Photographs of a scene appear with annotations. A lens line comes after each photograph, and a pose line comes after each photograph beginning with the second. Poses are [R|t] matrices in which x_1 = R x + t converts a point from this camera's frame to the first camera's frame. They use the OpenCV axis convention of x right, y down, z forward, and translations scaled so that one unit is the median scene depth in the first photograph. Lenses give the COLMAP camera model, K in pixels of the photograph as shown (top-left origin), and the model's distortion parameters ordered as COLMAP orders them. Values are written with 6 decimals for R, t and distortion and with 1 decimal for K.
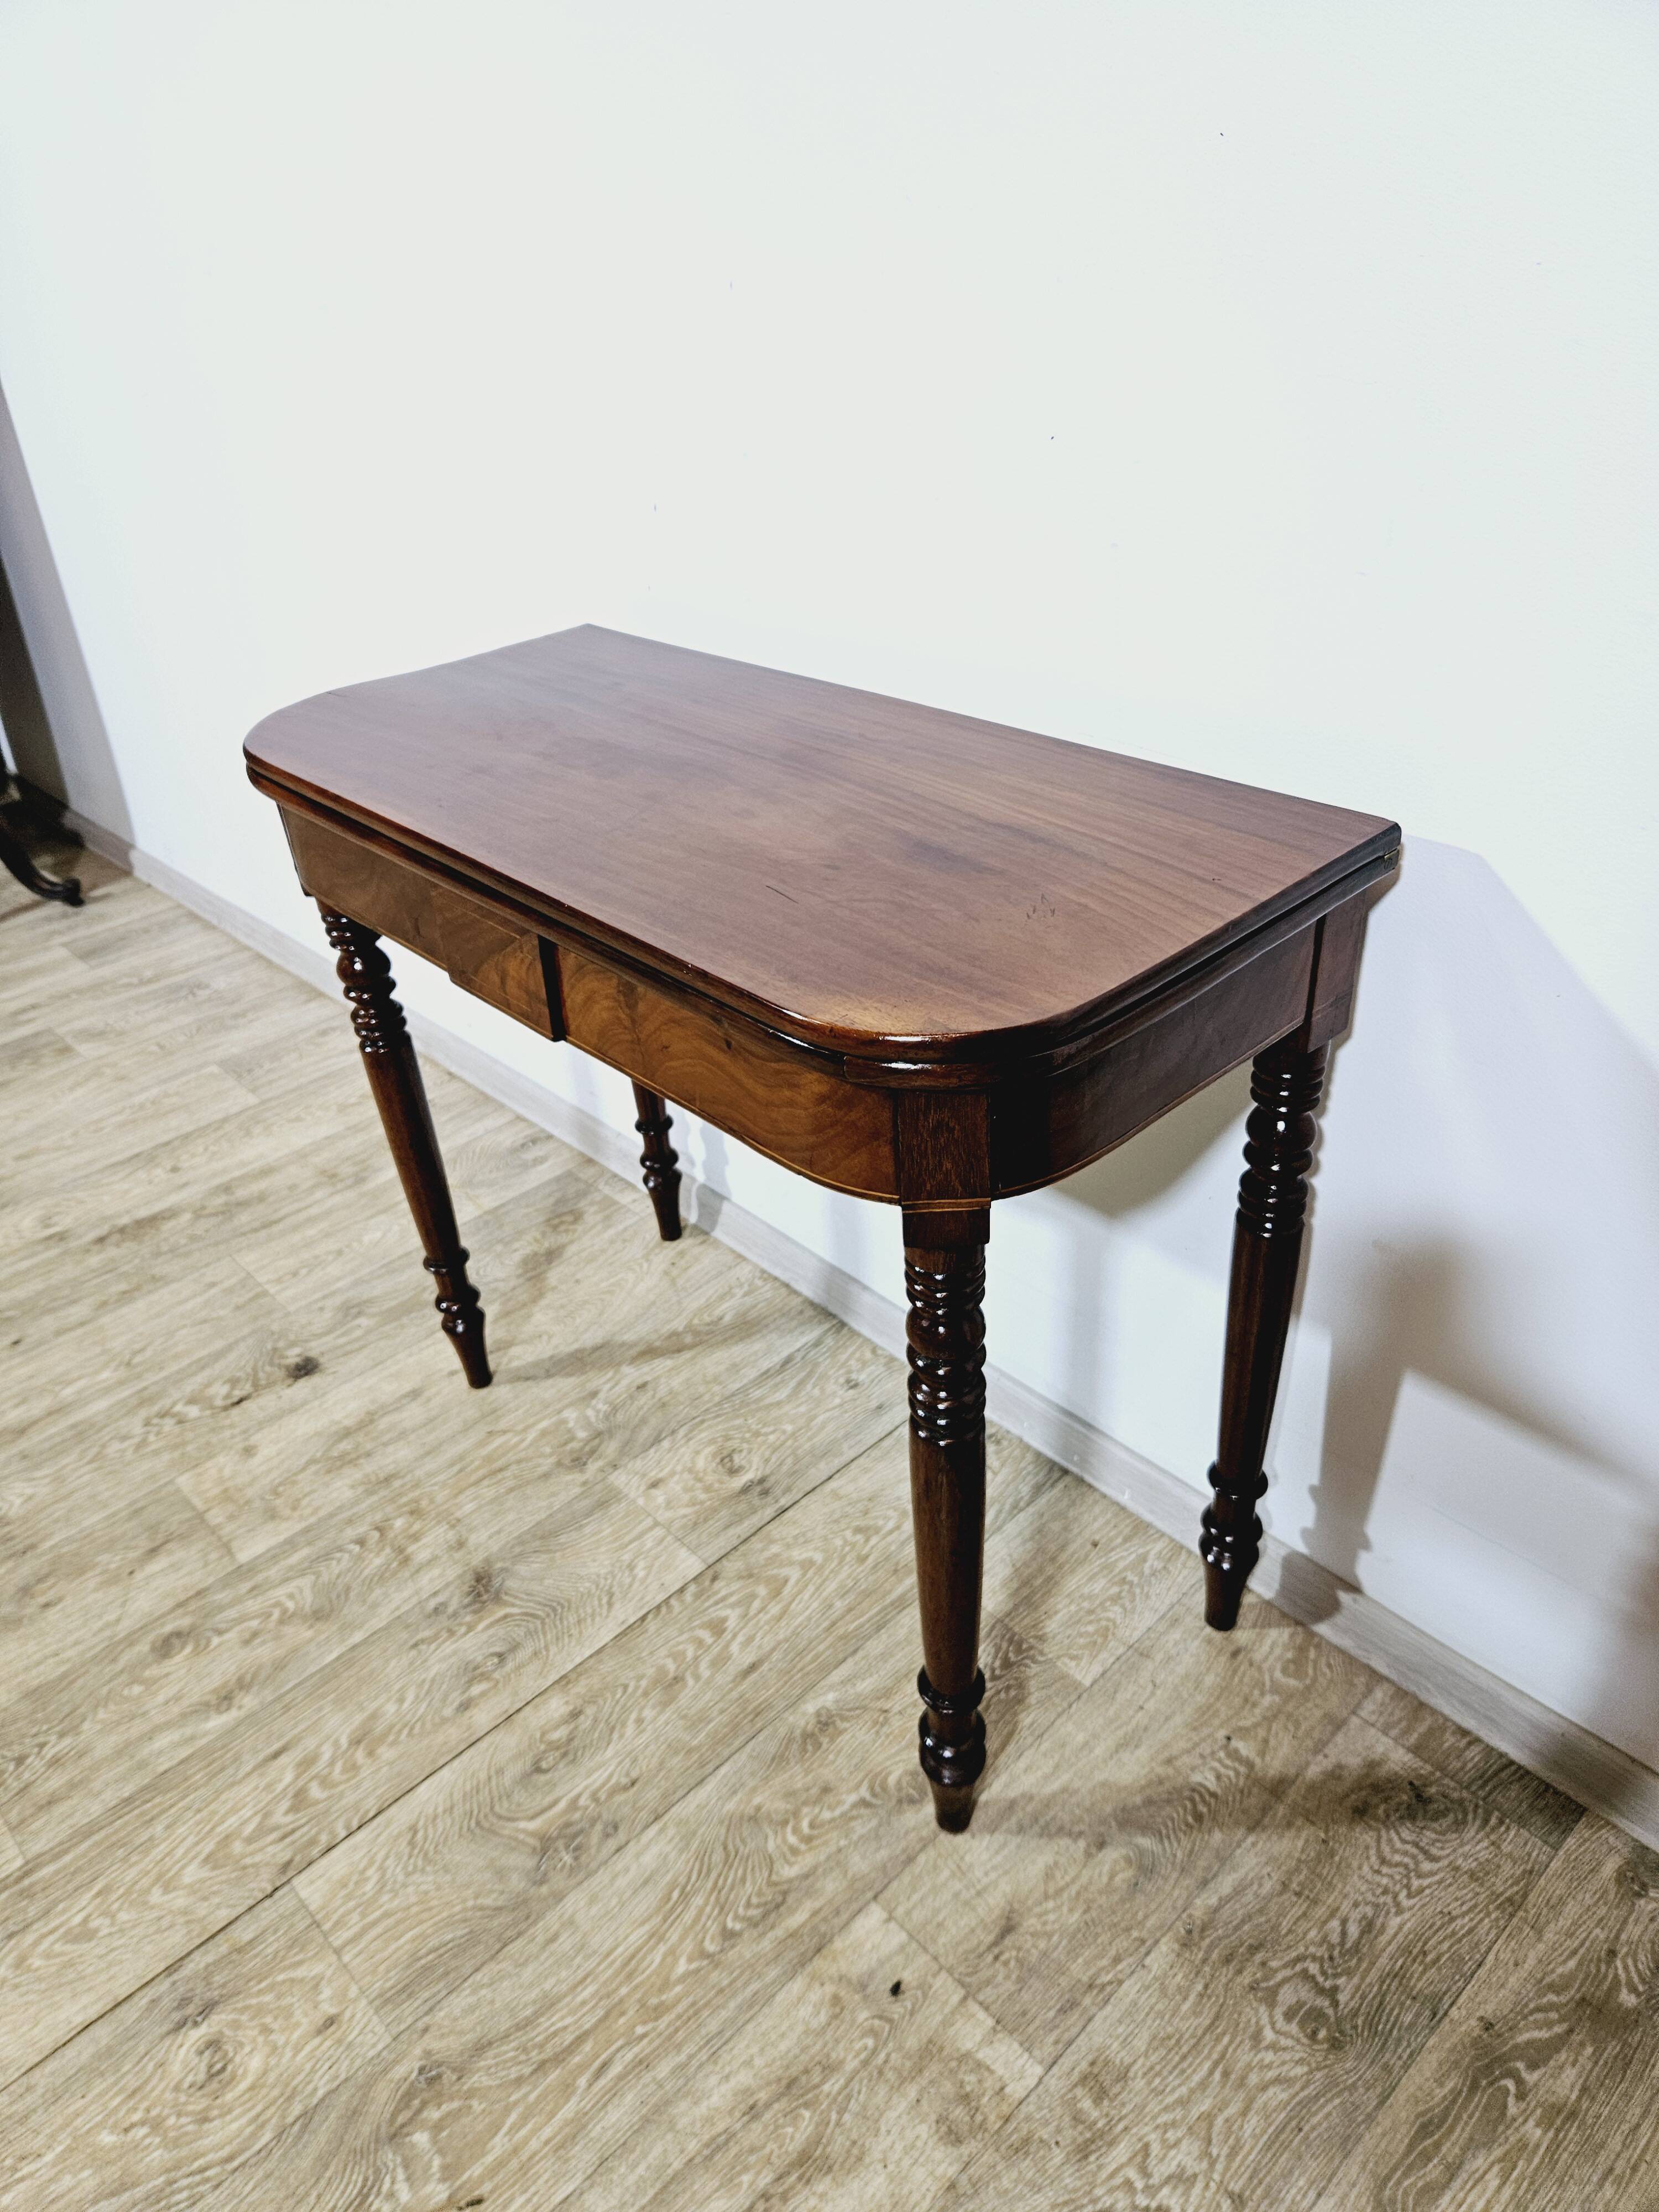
lens RADIAL K [[1520.6, 0, 792.6], [0, 1520.6, 1081.8], [0, 0, 1]] dist [0.060159, -0.067388]
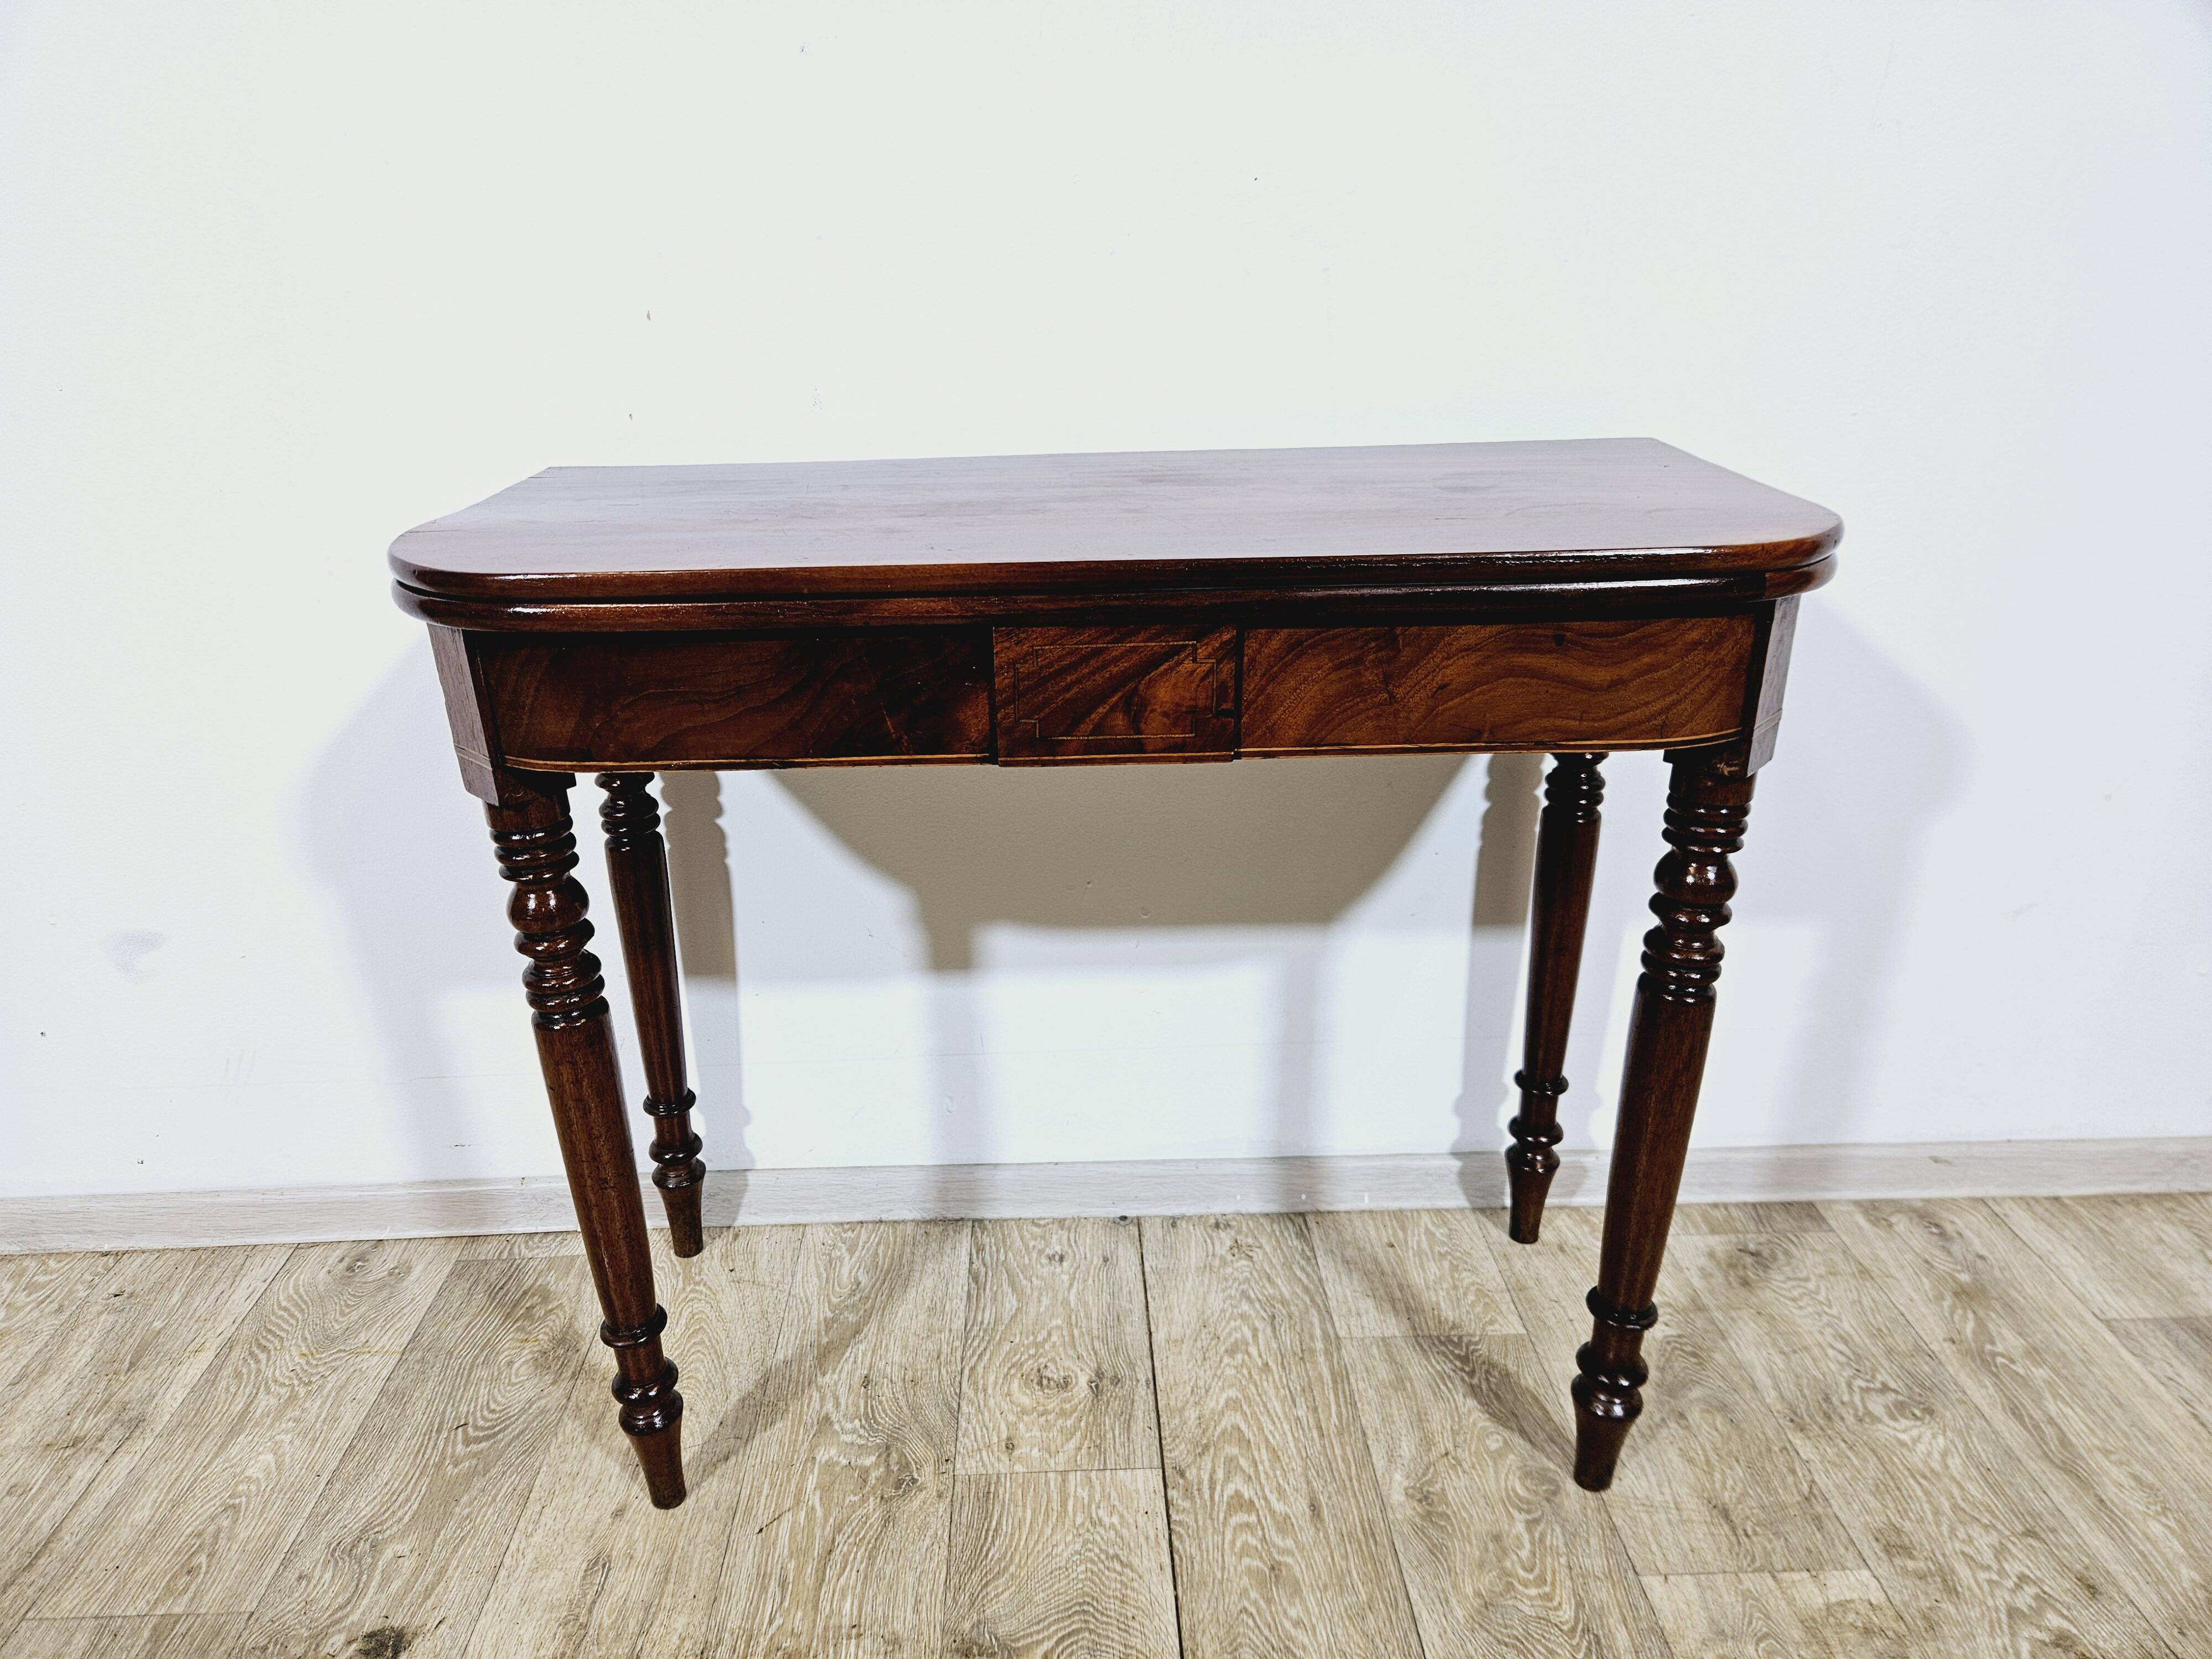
lens RADIAL K [[1520.6, 0, 1062.4], [0, 1520.6, 816.5], [0, 0, 1]] dist [0.060159, -0.067388]
pose [[0.660635, -0.214804, 0.719320, -0.725750], [0.365513, 0.928980, -0.058281, 0.015911], [-0.655715, 0.301423, 0.692230, 0.401576]]
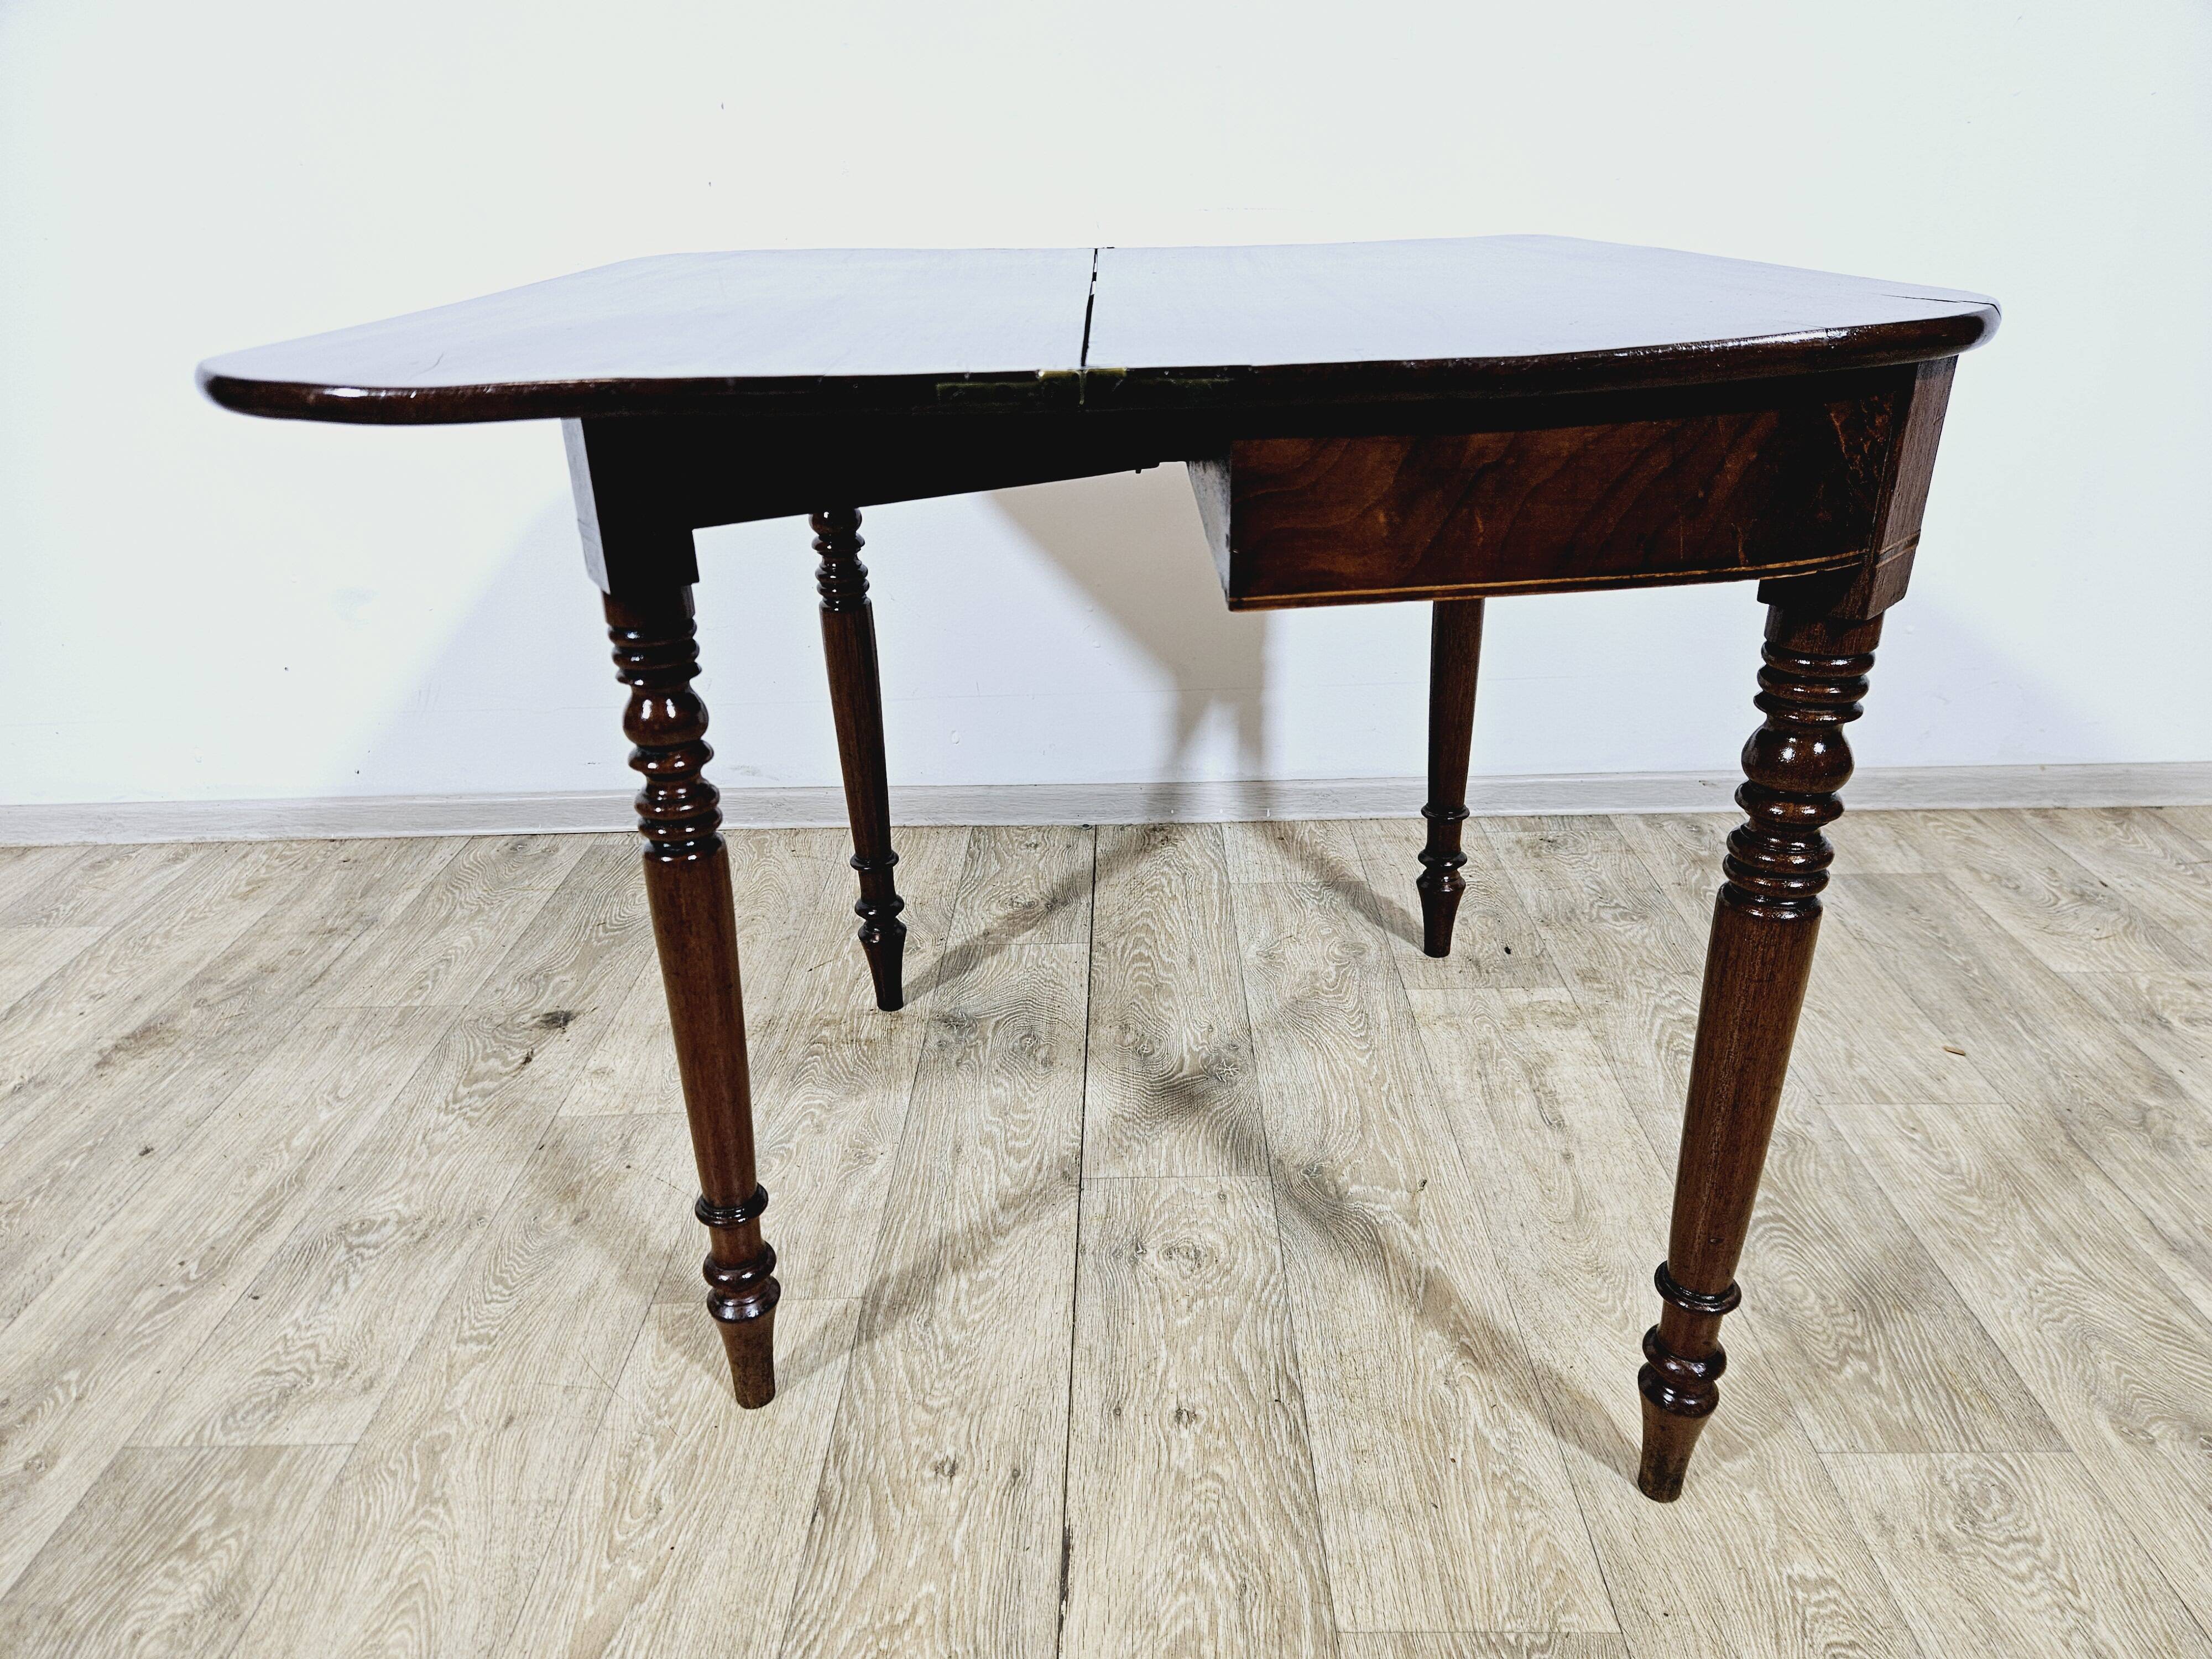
lens RADIAL K [[1520.6, 0, 1094.4], [0, 1520.6, 851.6], [0, 0, 1]] dist [0.060159, -0.067388]
pose [[0.685575, -0.260118, 0.679945, -0.988571], [0.356274, 0.934380, -0.001771, 0.296652], [-0.634866, 0.243461, 0.733261, 0.122701]]
